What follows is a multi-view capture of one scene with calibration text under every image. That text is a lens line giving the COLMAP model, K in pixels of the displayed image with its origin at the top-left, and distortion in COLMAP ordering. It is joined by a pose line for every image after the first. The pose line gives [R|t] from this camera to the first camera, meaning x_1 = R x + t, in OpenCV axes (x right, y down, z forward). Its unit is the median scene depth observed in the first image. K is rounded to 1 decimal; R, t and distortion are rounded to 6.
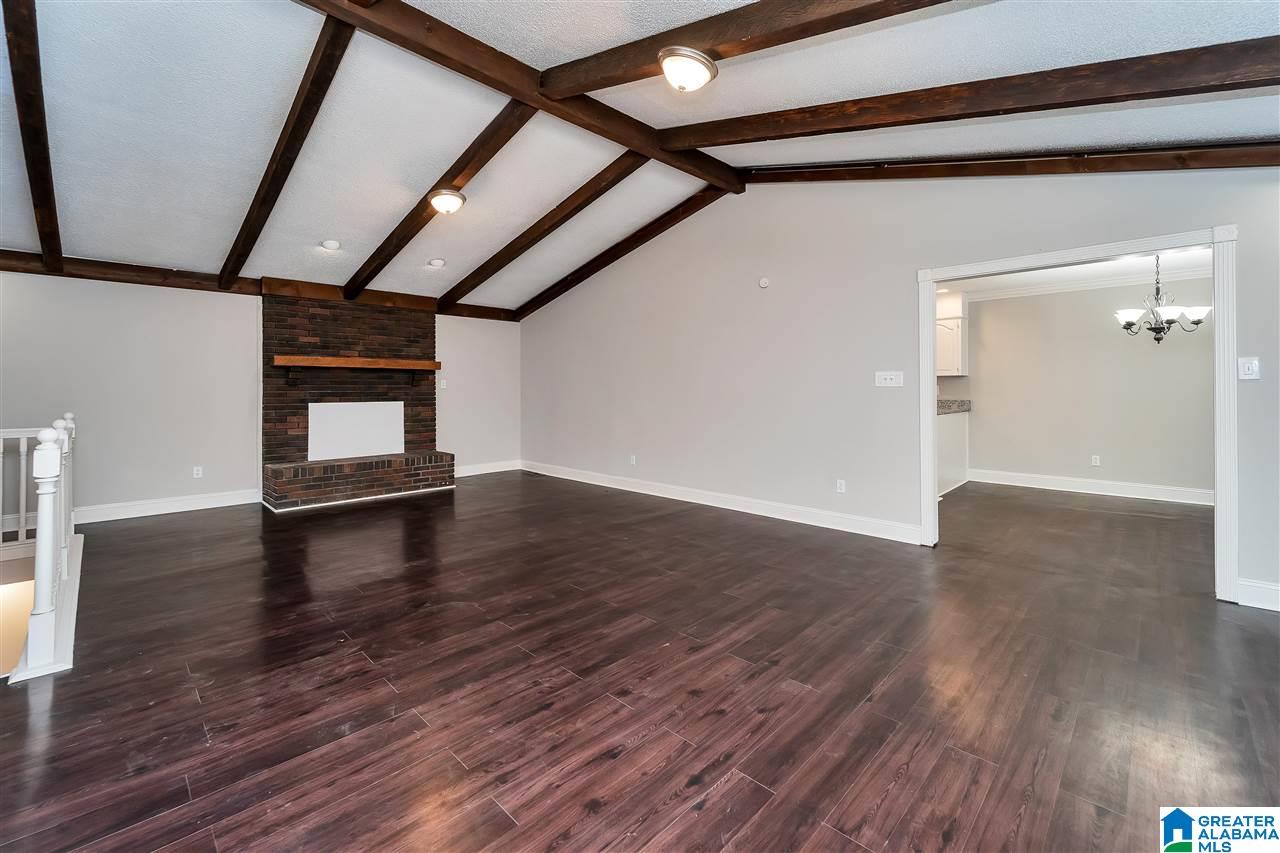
lens RADIAL K [[534.8, 0, 637.0], [0, 534.8, 386.0], [0, 0, 1]] dist [-0.000256, 0.000002]
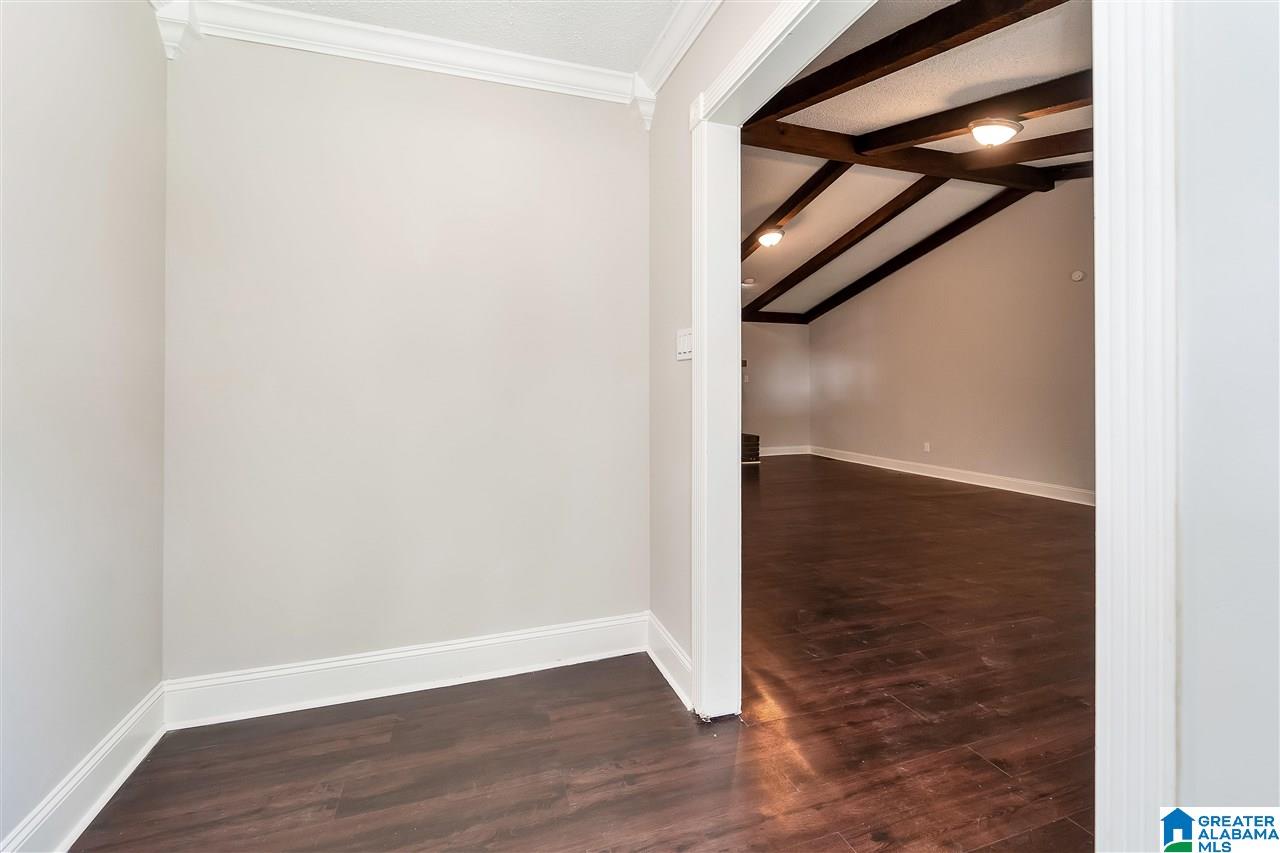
lens RADIAL K [[534.8, 0, 637.0], [0, 534.8, 386.0], [0, 0, 1]] dist [-0.000256, 0.000002]
pose [[0.890727, -0.004747, -0.454514, -0.050647], [0.004805, 0.999988, -0.001027, 0.018463], [0.454513, -0.001270, 0.890739, -0.302213]]
